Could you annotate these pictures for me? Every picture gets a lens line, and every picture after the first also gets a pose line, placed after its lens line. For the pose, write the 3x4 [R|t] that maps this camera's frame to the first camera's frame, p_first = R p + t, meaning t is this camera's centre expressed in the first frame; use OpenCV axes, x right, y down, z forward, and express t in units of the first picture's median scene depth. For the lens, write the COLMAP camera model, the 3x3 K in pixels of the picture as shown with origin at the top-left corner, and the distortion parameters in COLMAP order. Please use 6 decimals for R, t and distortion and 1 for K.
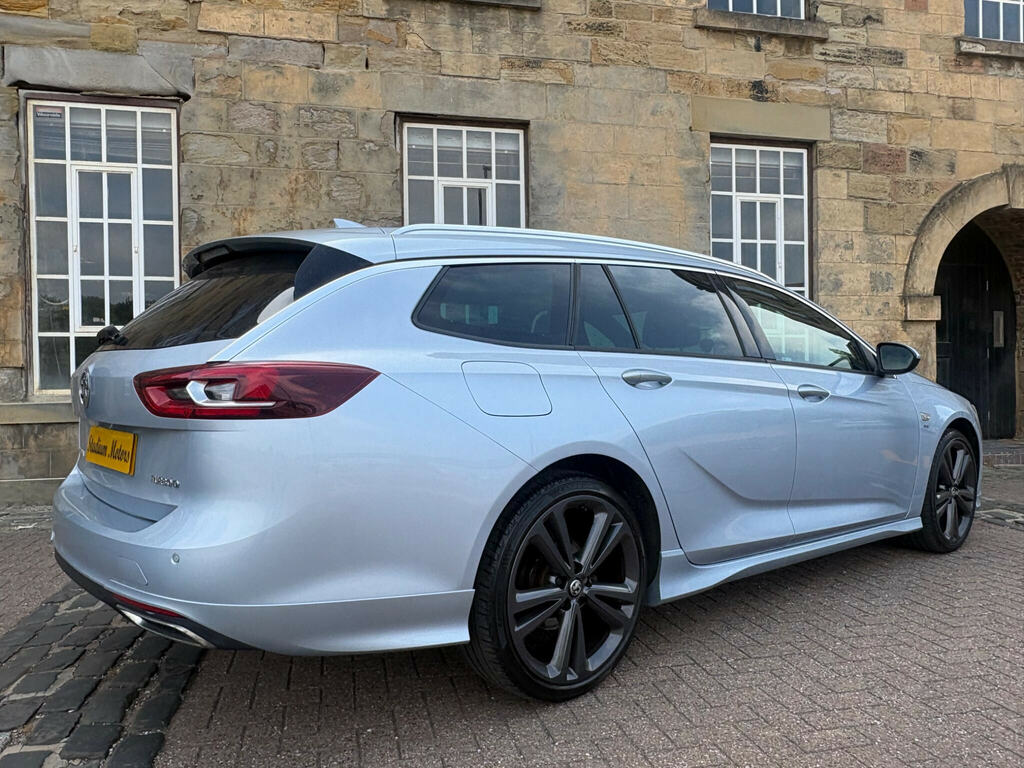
lens RADIAL K [[768.7, 0, 505.5], [0, 768.7, 387.2], [0, 0, 1]] dist [-0.005675, 0.006811]
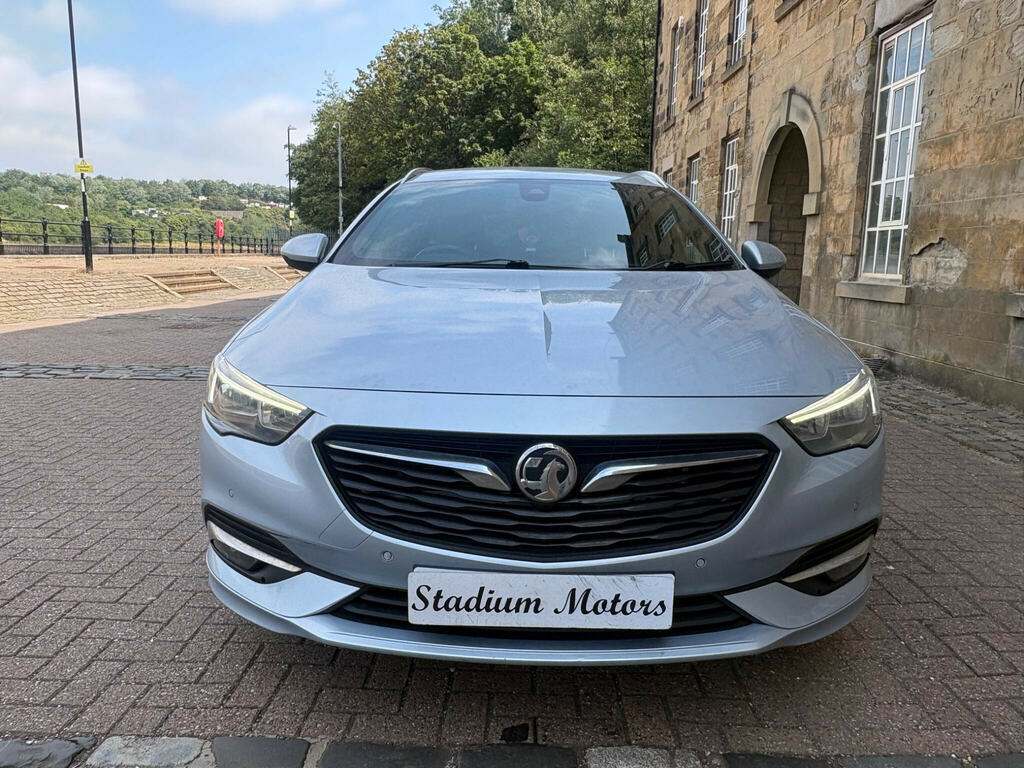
lens RADIAL K [[768.7, 0, 501.2], [0, 768.7, 386.3], [0, 0, 1]] dist [-0.005675, 0.006811]
pose [[-0.247639, 0.172676, -0.953340, 0.755070], [-0.023879, 0.982603, 0.184179, -0.029736], [0.968558, 0.068374, -0.239208, 0.657020]]
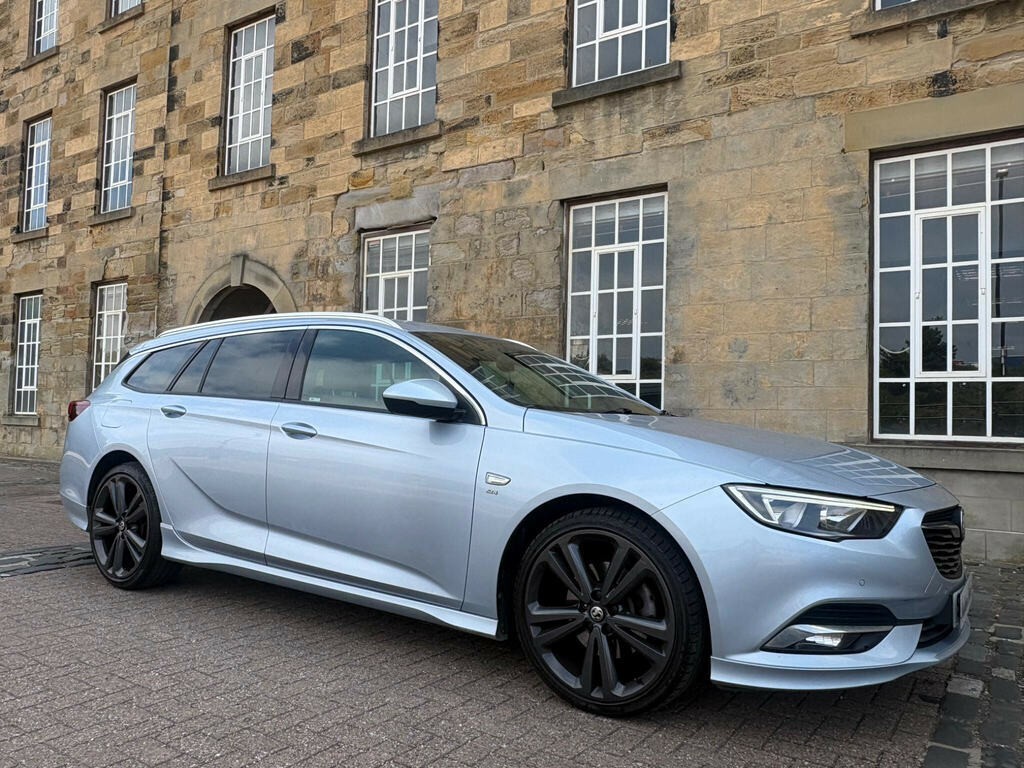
lens RADIAL K [[768.7, 0, 506.2], [0, 768.7, 385.4], [0, 0, 1]] dist [-0.005675, 0.006811]
pose [[0.680744, -0.004649, -0.732506, 0.674333], [-0.040856, 0.998182, -0.044304, -0.008933], [0.731381, 0.060086, 0.679317, 0.129992]]
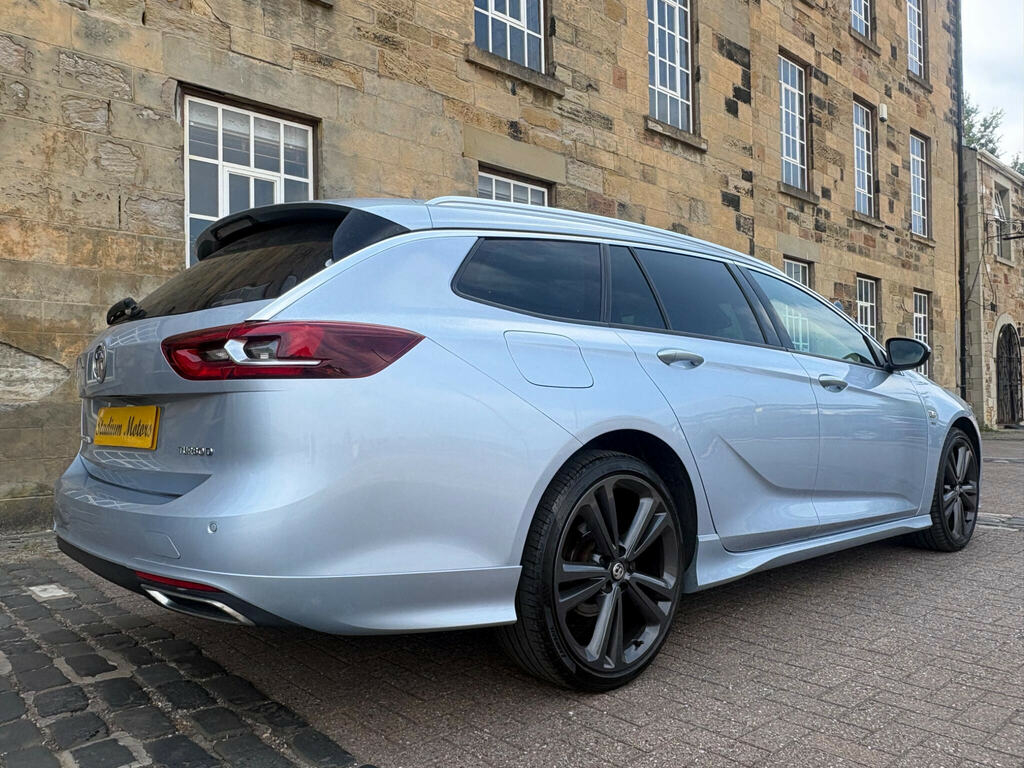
lens RADIAL K [[768.7, 0, 509.4], [0, 768.7, 388.4], [0, 0, 1]] dist [-0.005675, 0.006811]
pose [[0.869173, 0.011649, 0.494370, -0.240016], [0.005358, 0.999442, -0.032970, 0.023338], [-0.494478, 0.031306, 0.868626, 0.061864]]
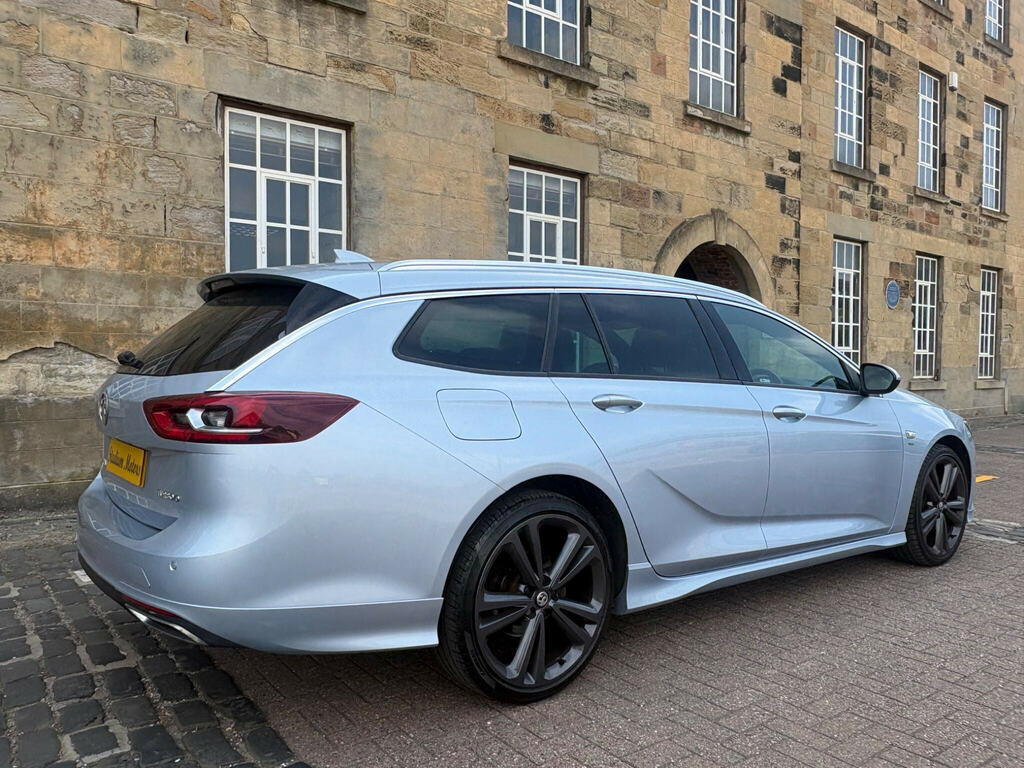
lens RADIAL K [[768.7, 0, 505.5], [0, 768.7, 381.3], [0, 0, 1]] dist [-0.005675, 0.006811]
pose [[0.911263, 0.007473, 0.411756, -0.204424], [-0.012656, 0.999871, 0.009862, -0.020178], [-0.411630, -0.014198, 0.911241, -0.006579]]
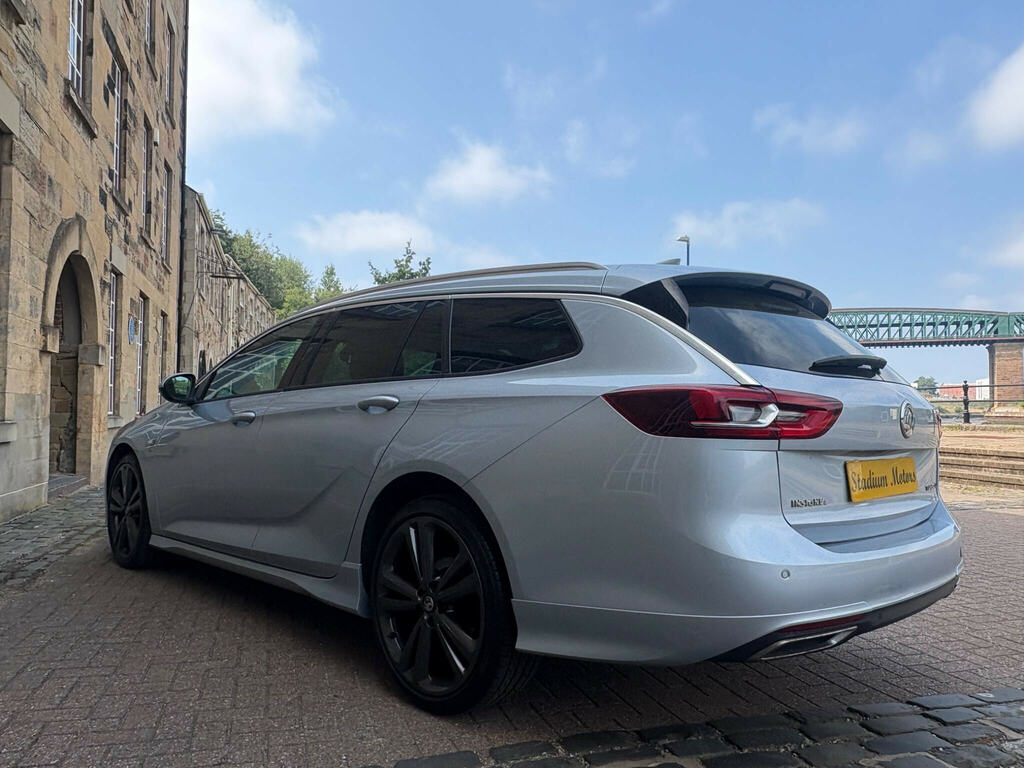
lens RADIAL K [[768.7, 0, 515.7], [0, 768.7, 389.7], [0, 0, 1]] dist [-0.005675, 0.006811]
pose [[-0.077168, 0.042279, 0.996121, -0.539359], [0.000853, 0.999103, -0.042339, 0.002069], [-0.997018, -0.002417, -0.077135, 0.564979]]
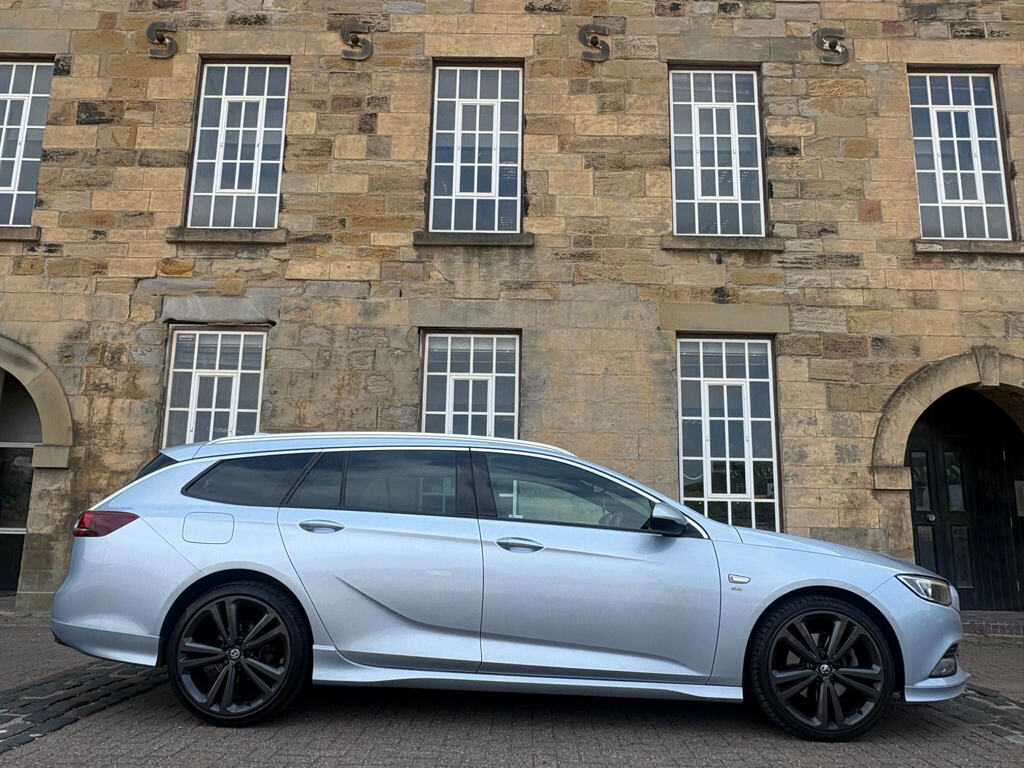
lens RADIAL K [[768.7, 0, 510.4], [0, 768.7, 382.2], [0, 0, 1]] dist [-0.005675, 0.006811]
pose [[0.971061, -0.015934, -0.238299, 0.324361], [-0.033596, 0.978738, -0.202346, 0.002157], [0.236456, 0.204496, 0.949879, -0.212044]]
